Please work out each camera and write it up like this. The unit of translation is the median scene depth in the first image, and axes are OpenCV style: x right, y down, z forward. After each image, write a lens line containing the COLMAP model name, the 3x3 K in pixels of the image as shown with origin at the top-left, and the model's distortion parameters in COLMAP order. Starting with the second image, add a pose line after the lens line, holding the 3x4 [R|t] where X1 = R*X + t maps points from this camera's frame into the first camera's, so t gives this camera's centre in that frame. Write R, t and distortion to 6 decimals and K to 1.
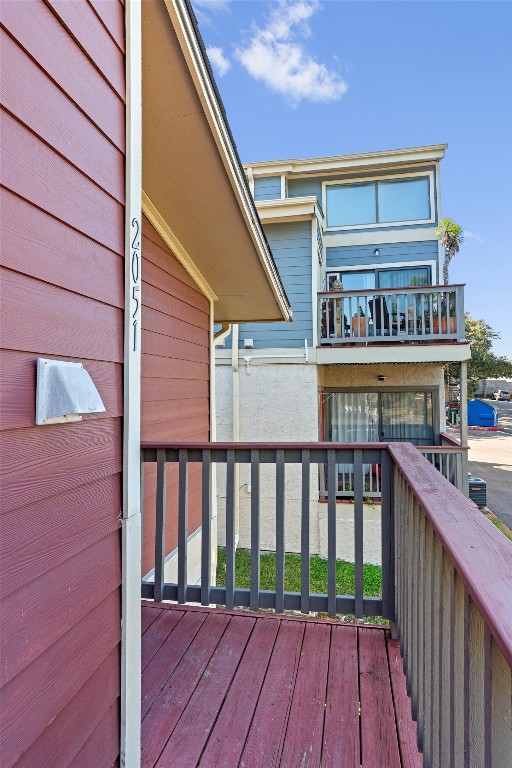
lens RADIAL K [[437.9, 0, 256.0], [0, 437.9, 384.0], [0, 0, 1]] dist [-0.001592, 0.000036]
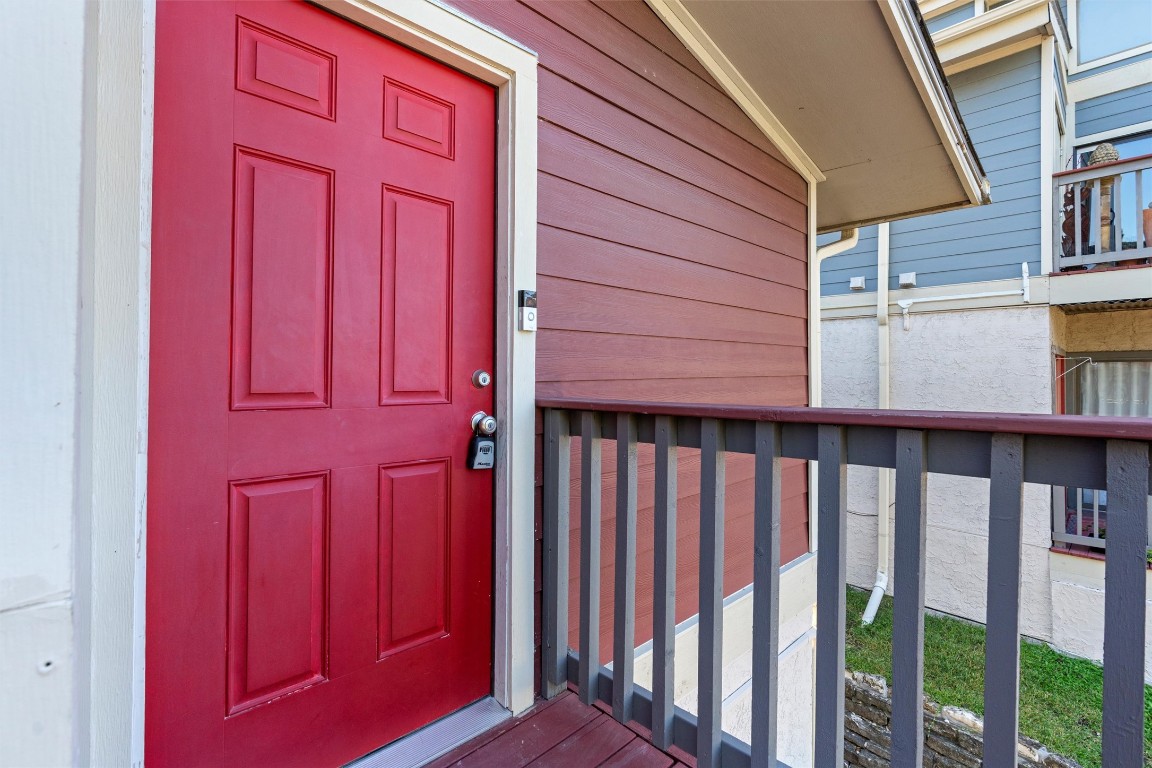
lens RADIAL K [[524.0, 0, 577.1], [0, 524.0, 372.9], [0, 0, 1]] dist [-0.005229, 0.001480]
pose [[0.827429, 0.008351, -0.561509, 0.014420], [0.007513, 0.999635, 0.025938, 0.019155], [0.561521, -0.025681, 0.827064, 0.107591]]
